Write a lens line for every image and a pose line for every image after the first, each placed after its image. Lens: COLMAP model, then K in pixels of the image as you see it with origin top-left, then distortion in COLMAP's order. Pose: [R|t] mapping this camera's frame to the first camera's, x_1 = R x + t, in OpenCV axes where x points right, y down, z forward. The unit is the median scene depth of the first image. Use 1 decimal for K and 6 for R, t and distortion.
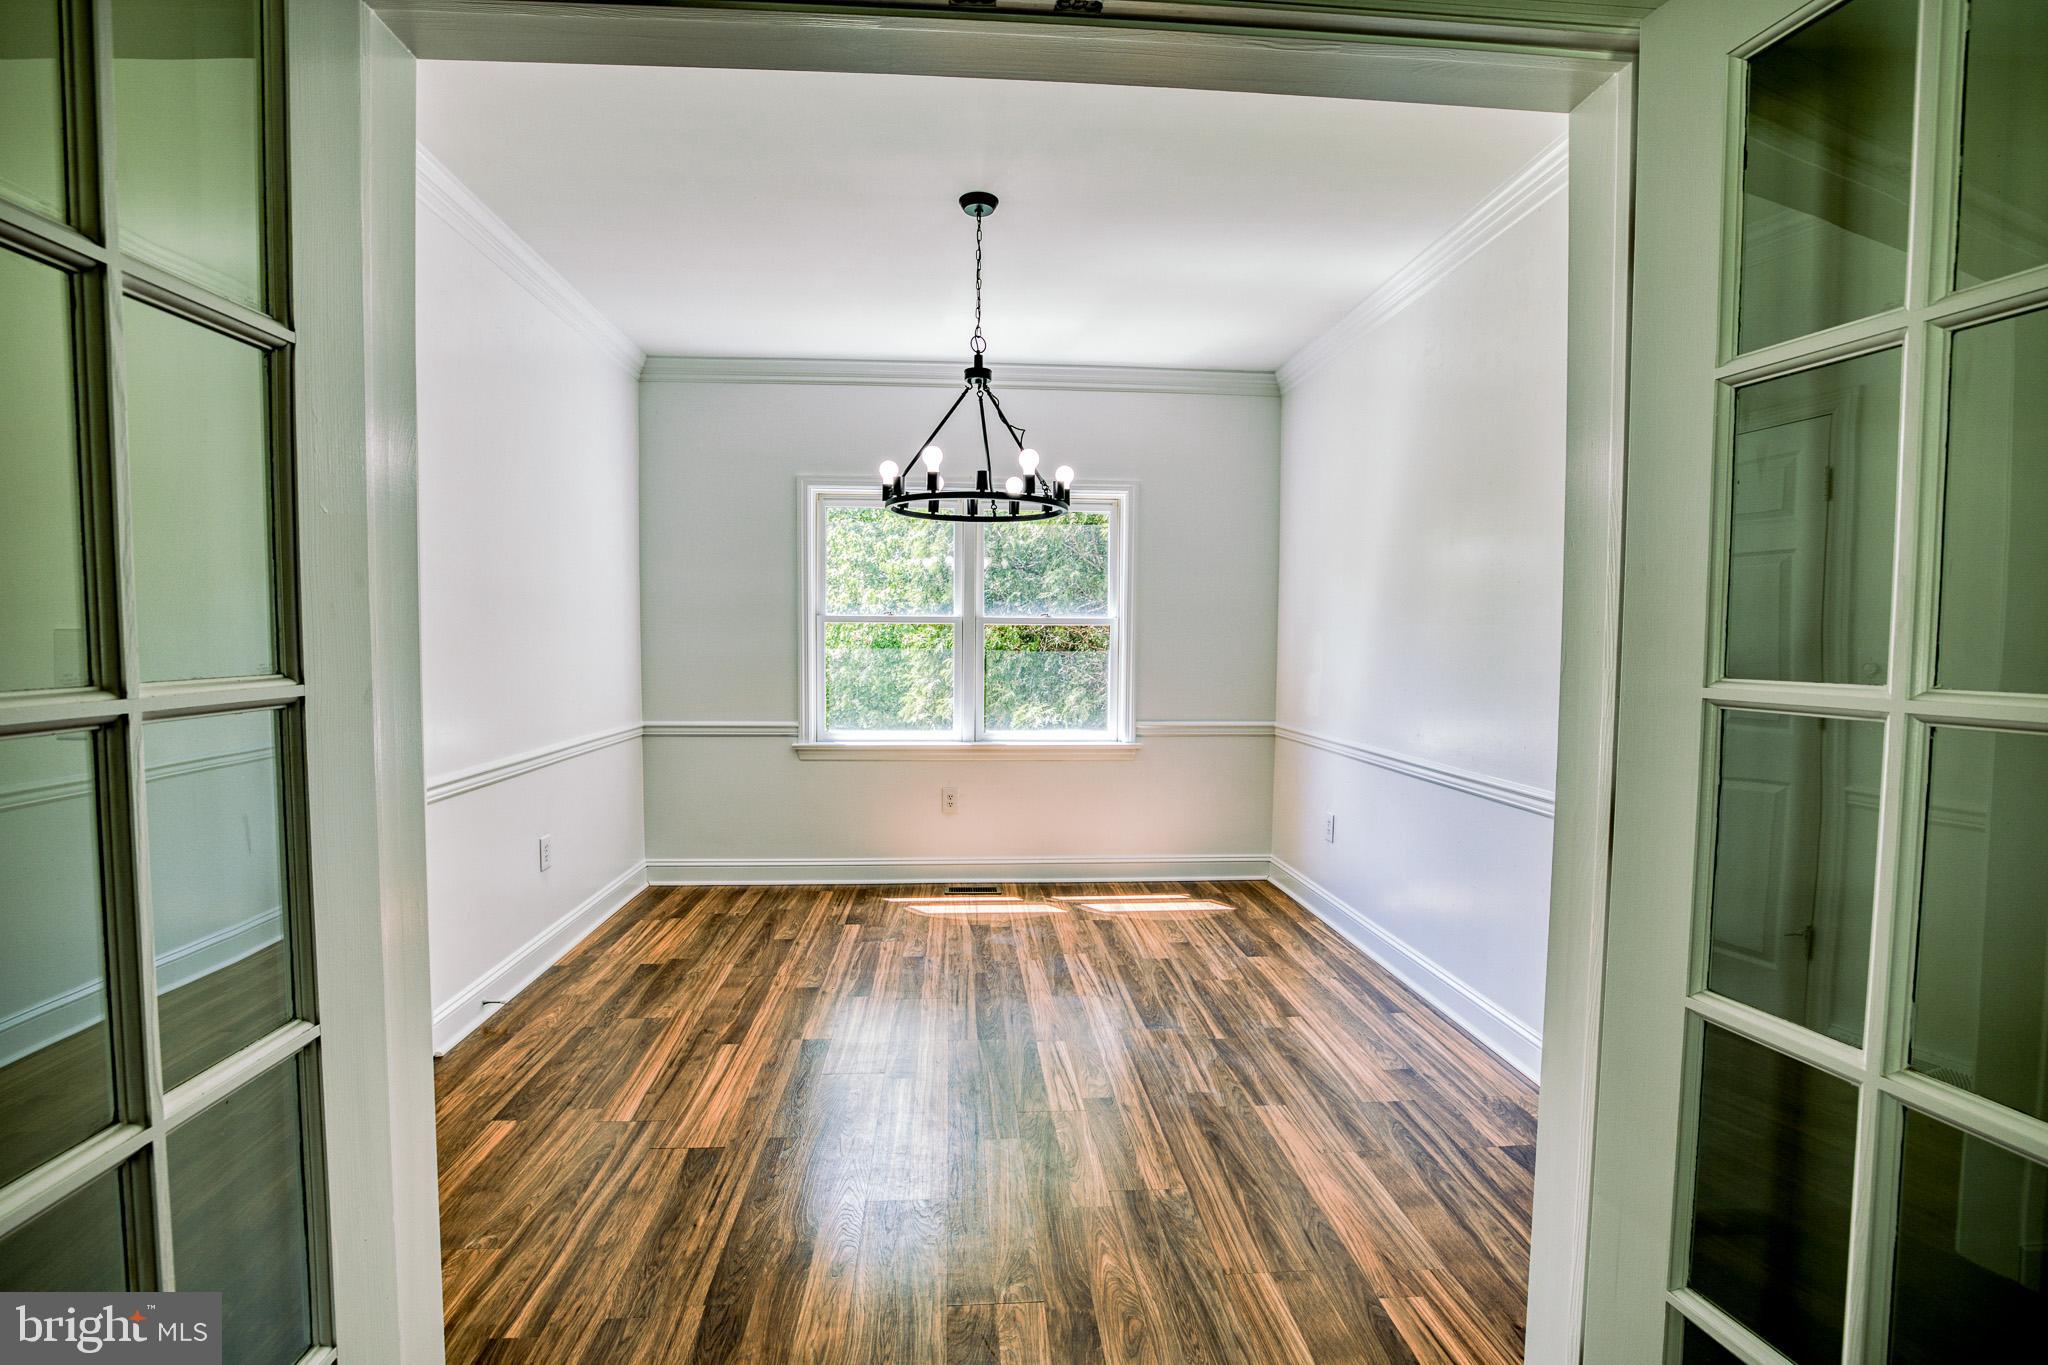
lens RADIAL K [[913.3, 0, 1013.6], [0, 913.3, 676.6], [0, 0, 1]] dist [-0.057249, 0.019809]
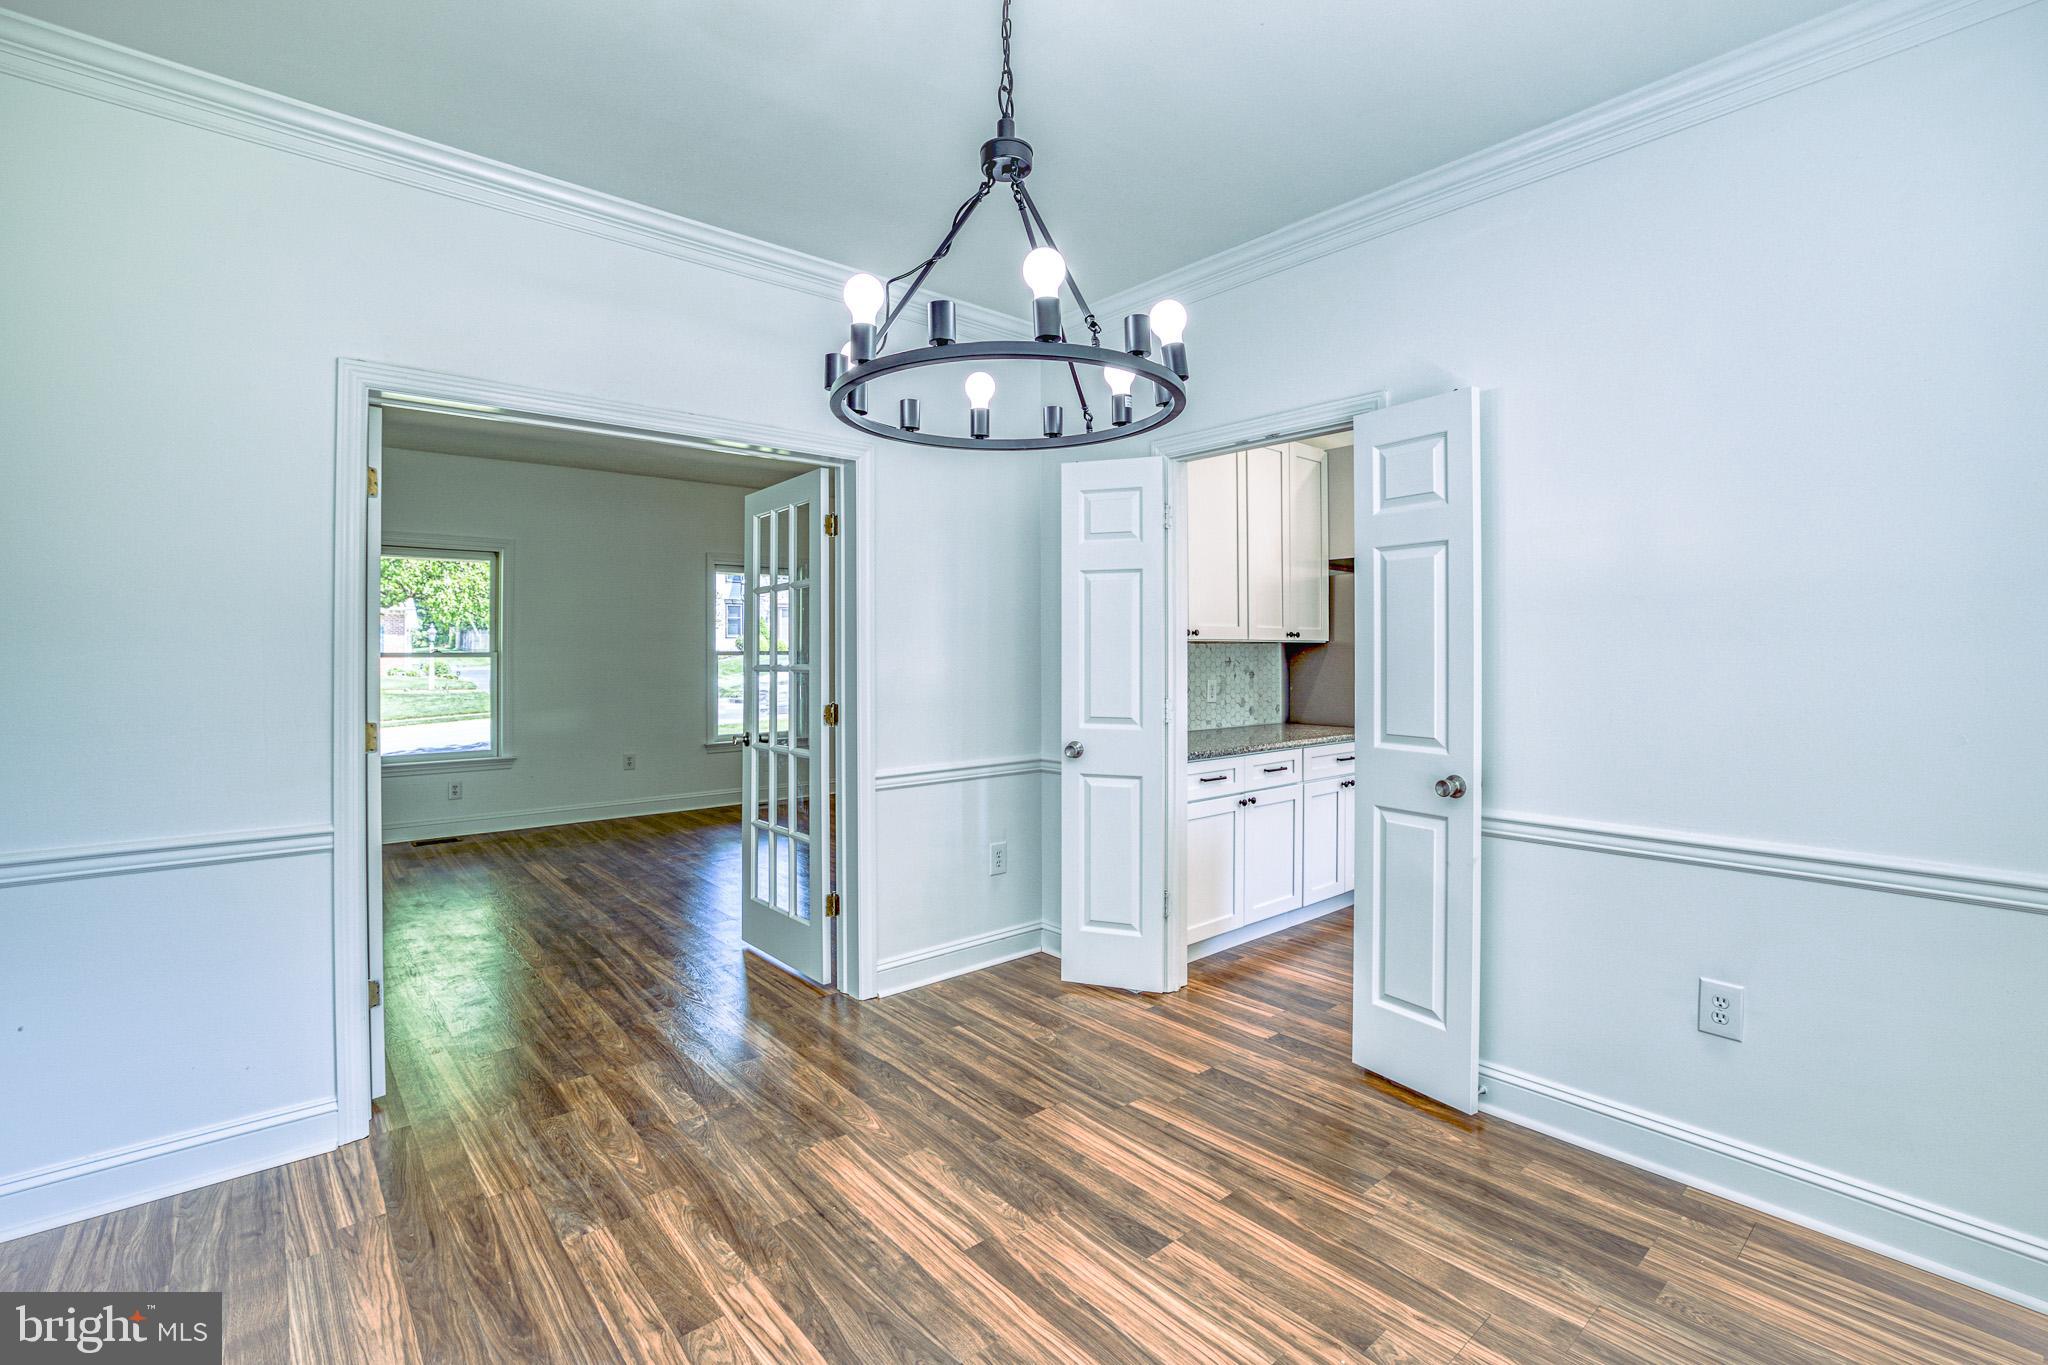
lens RADIAL K [[913.3, 0, 1013.6], [0, 913.3, 676.6], [0, 0, 1]] dist [-0.057249, 0.019809]
pose [[-0.806469, 0.007677, -0.591226, 0.315943], [-0.029762, 0.998121, 0.053558, -0.066557], [0.590527, 0.060788, -0.804725, 1.763440]]
